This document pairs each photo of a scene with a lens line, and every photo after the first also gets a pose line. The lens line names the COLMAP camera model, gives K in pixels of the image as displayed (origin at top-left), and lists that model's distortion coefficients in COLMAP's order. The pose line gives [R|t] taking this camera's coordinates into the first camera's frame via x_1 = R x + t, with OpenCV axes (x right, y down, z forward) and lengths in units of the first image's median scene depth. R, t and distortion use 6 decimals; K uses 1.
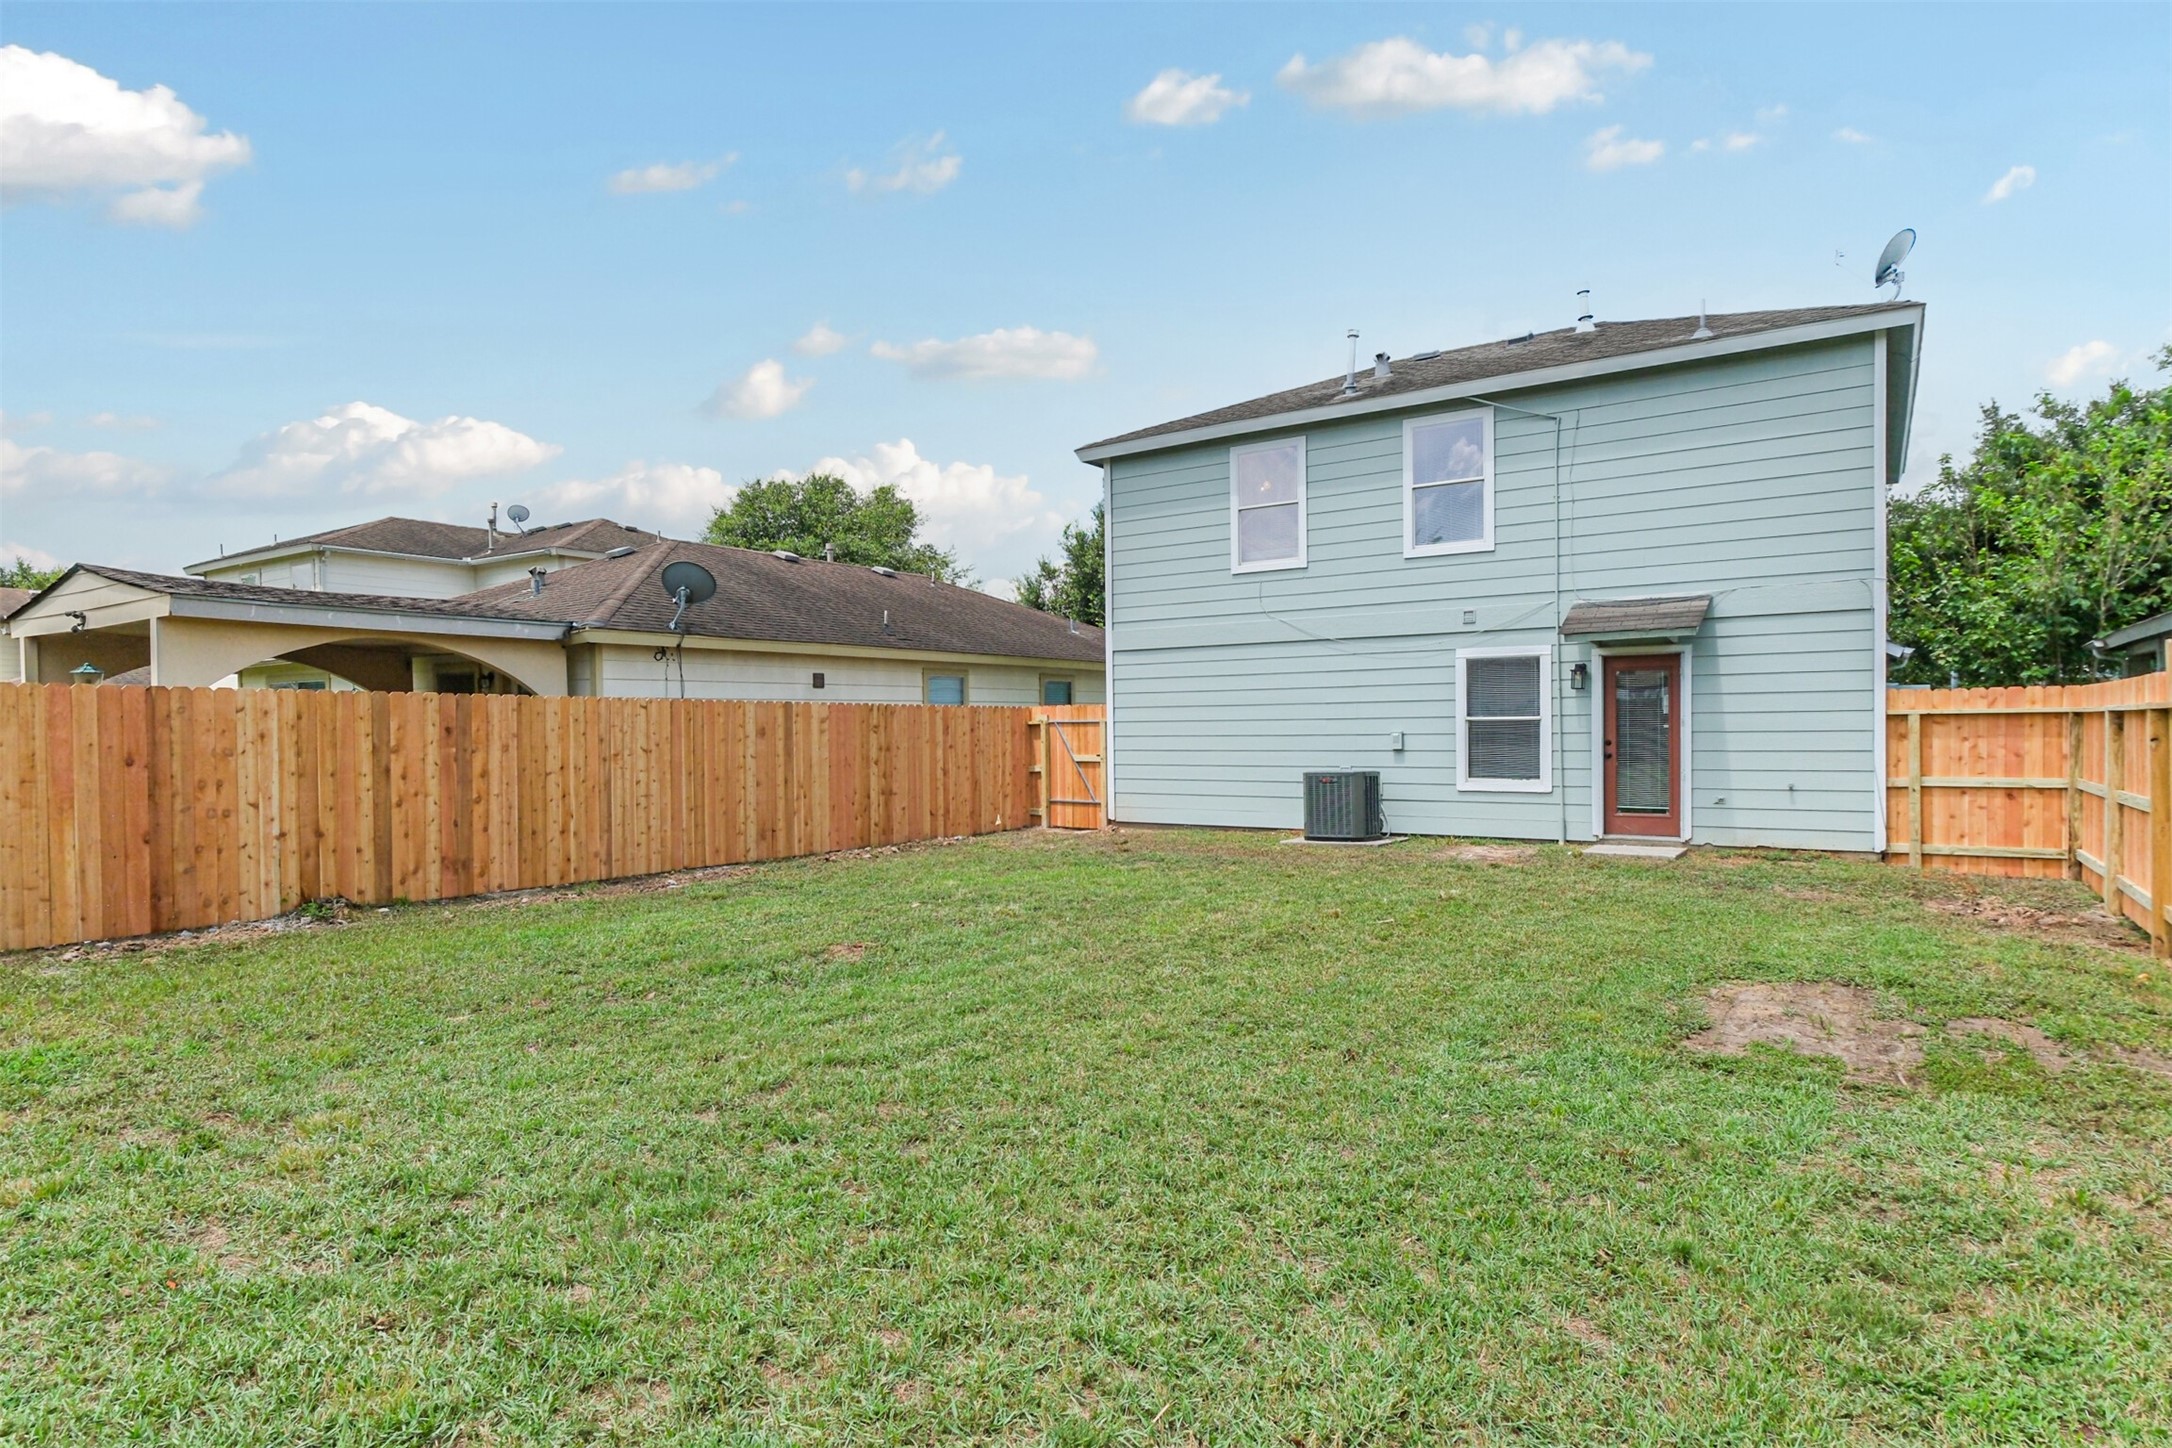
lens RADIAL K [[1172.4, 0, 1049.4], [0, 1172.4, 734.7], [0, 0, 1]] dist [0.003252, -0.000455]
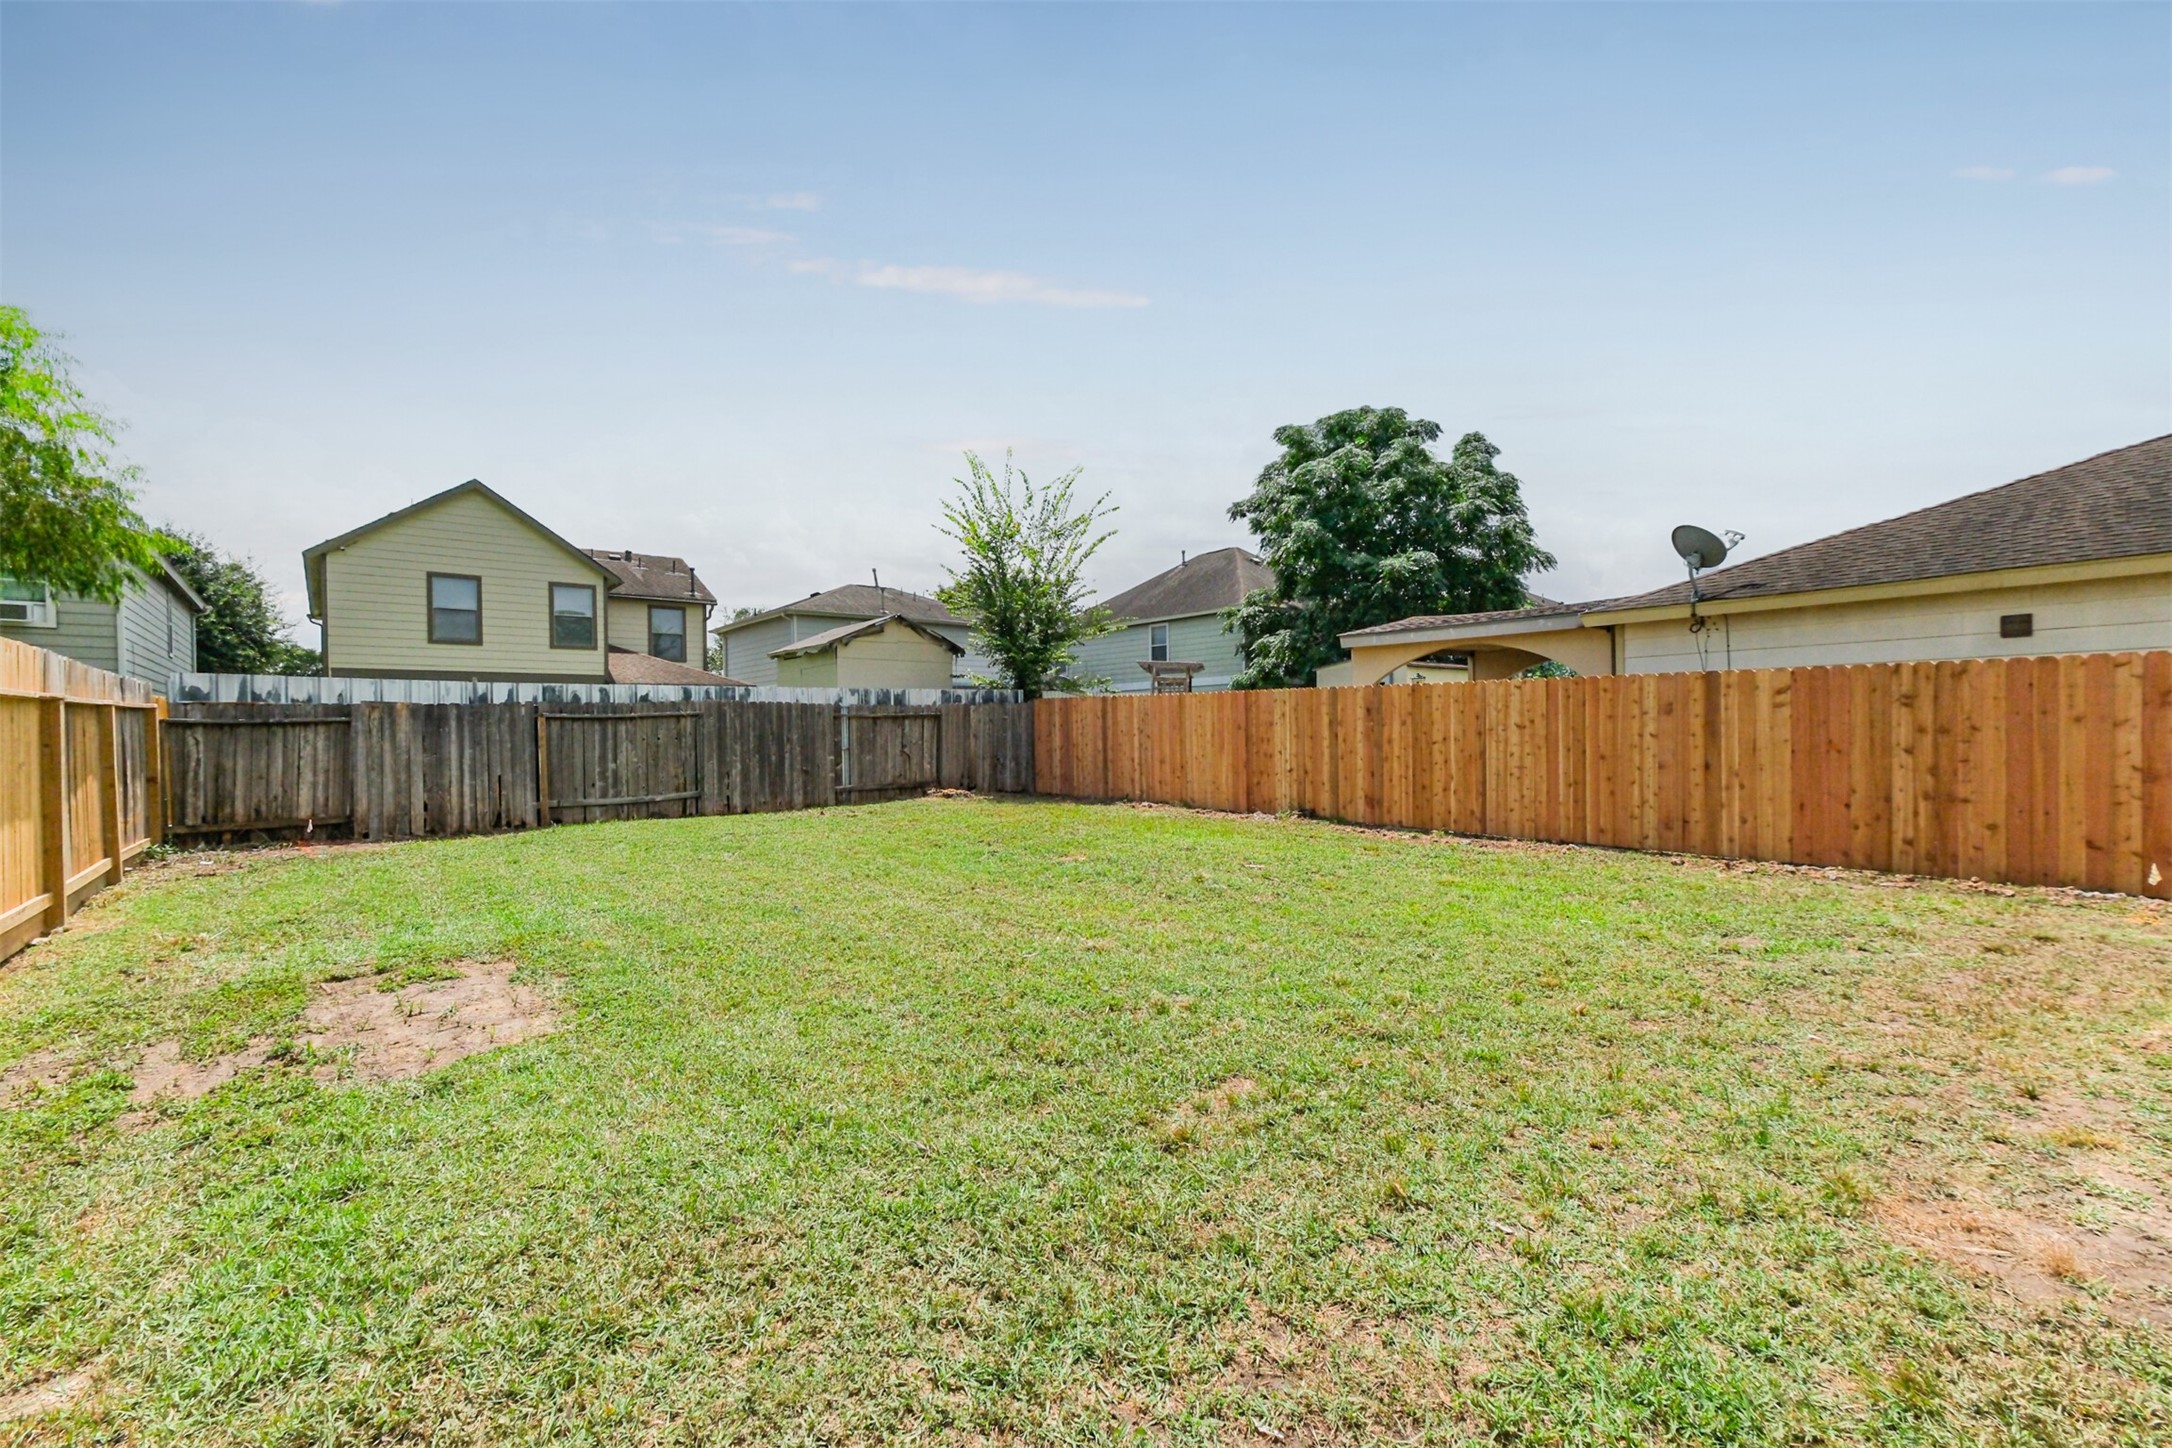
lens RADIAL K [[959.4, 0, 1085.0], [0, 959.4, 732.6], [0, 0, 1]] dist [0.007873, -0.001004]
pose [[-0.318008, 0.015714, -0.947958, 0.585117], [0.004638, 0.999876, 0.015019, 0.003479], [0.948077, 0.000379, -0.318042, 0.814566]]
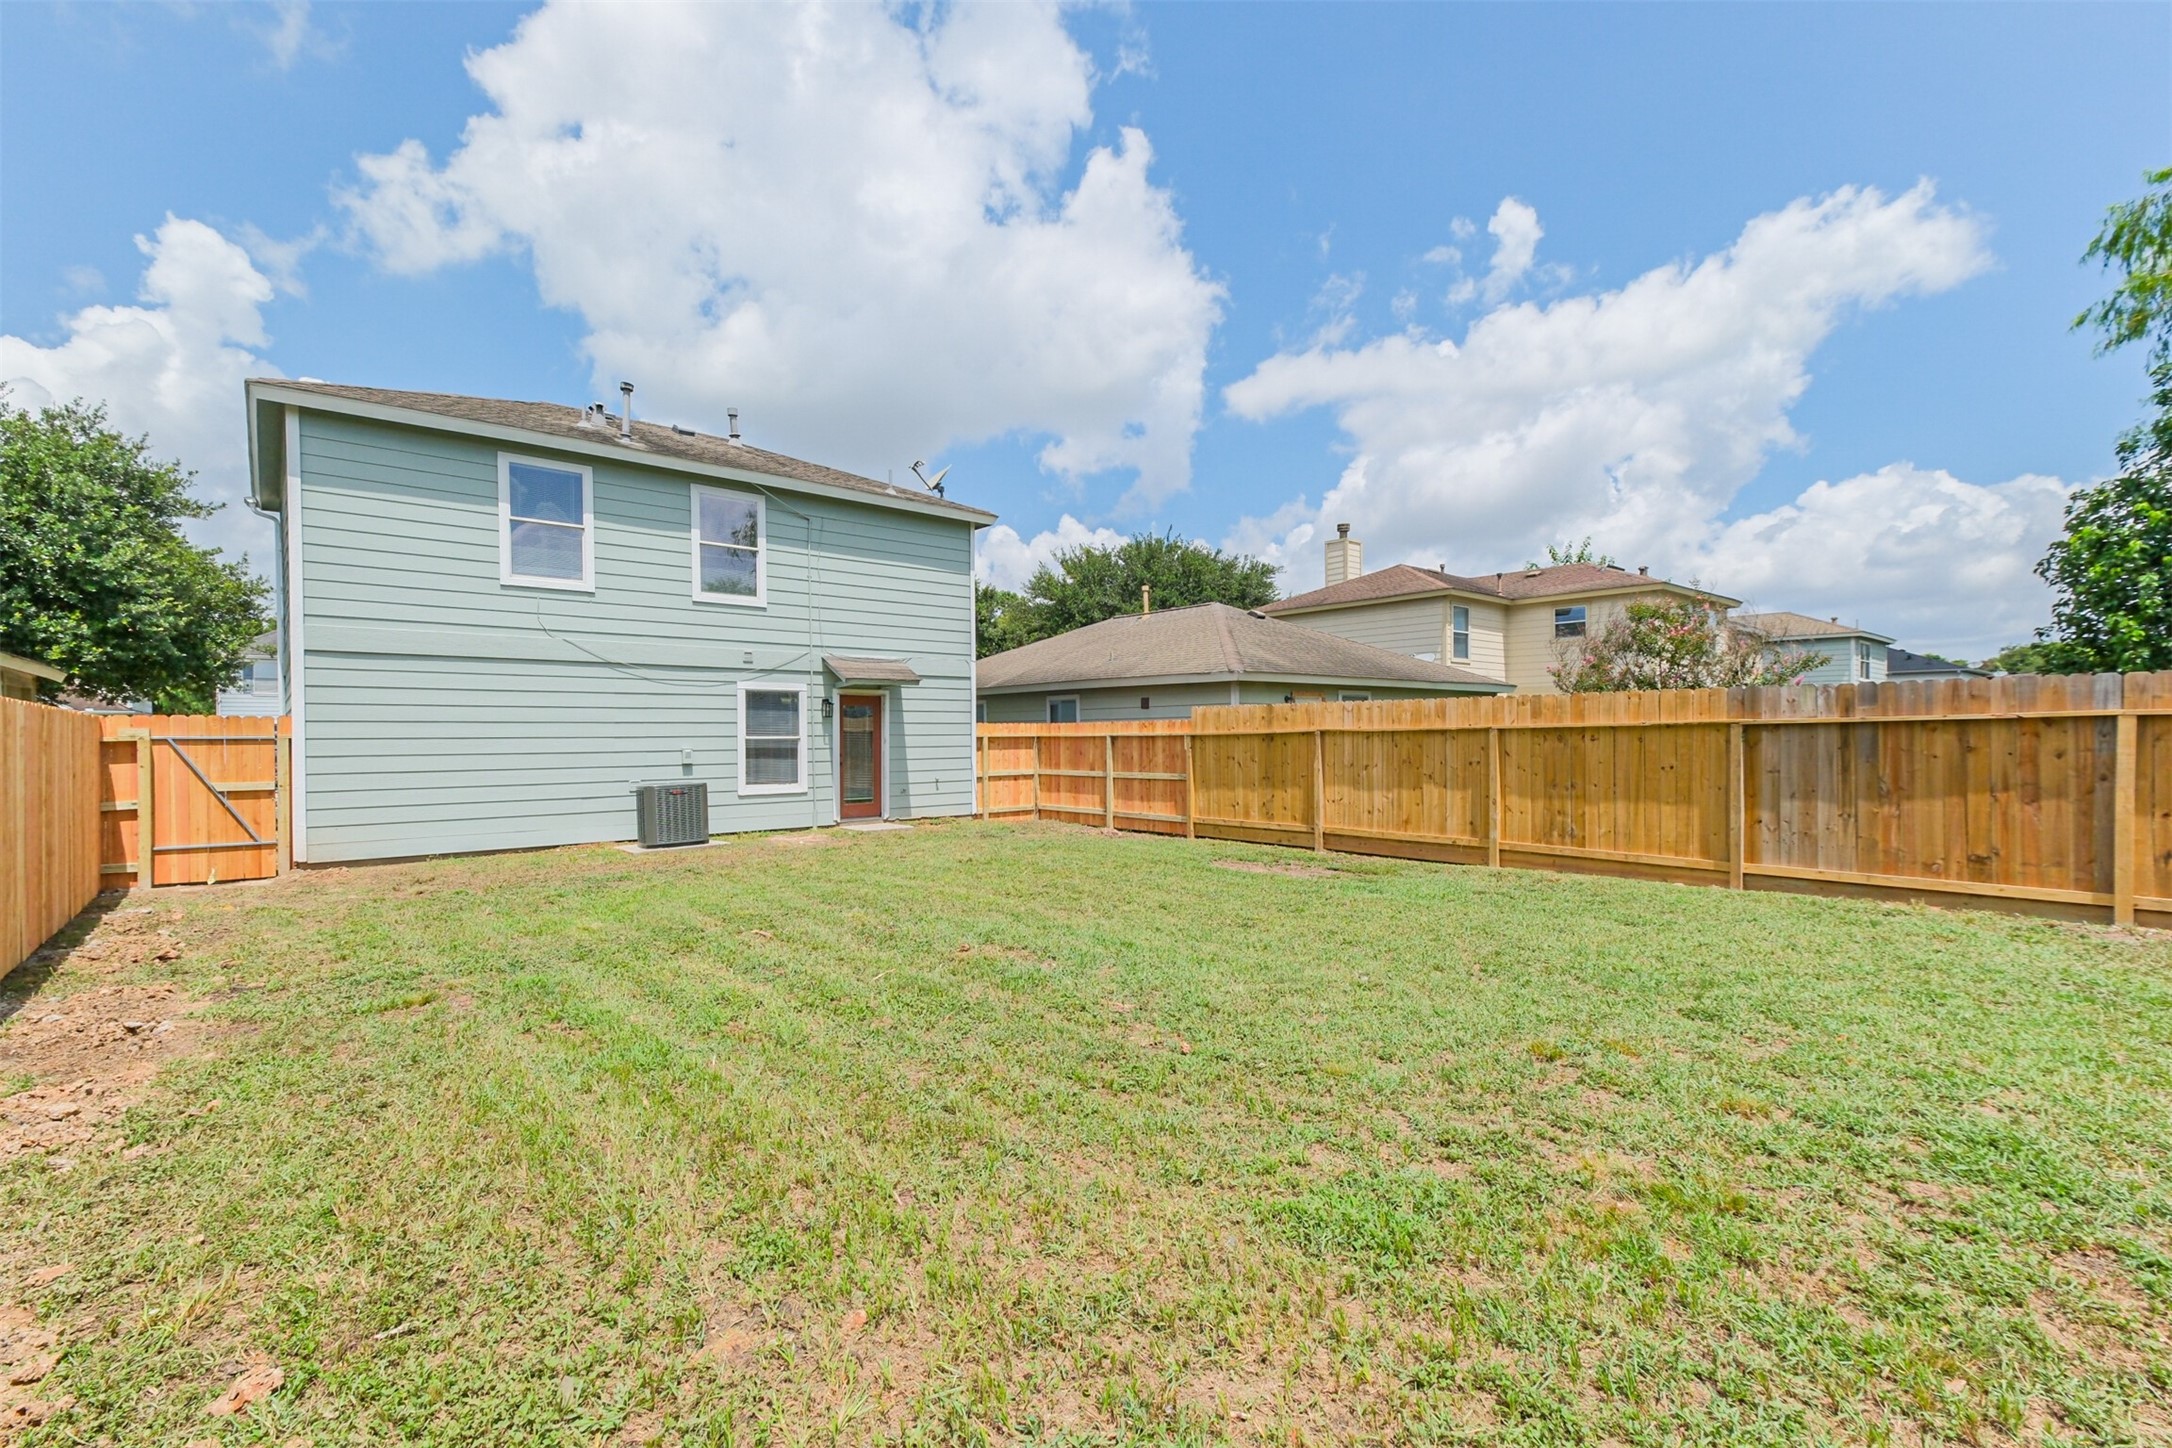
lens RADIAL K [[959.4, 0, 1091.6], [0, 959.4, 737.4], [0, 0, 1]] dist [0.007873, -0.001004]
pose [[0.242379, 0.008902, 0.970141, -0.579674], [0.011082, 0.999867, -0.011943, 0.002453], [-0.970118, 0.013646, 0.242248, 0.413081]]
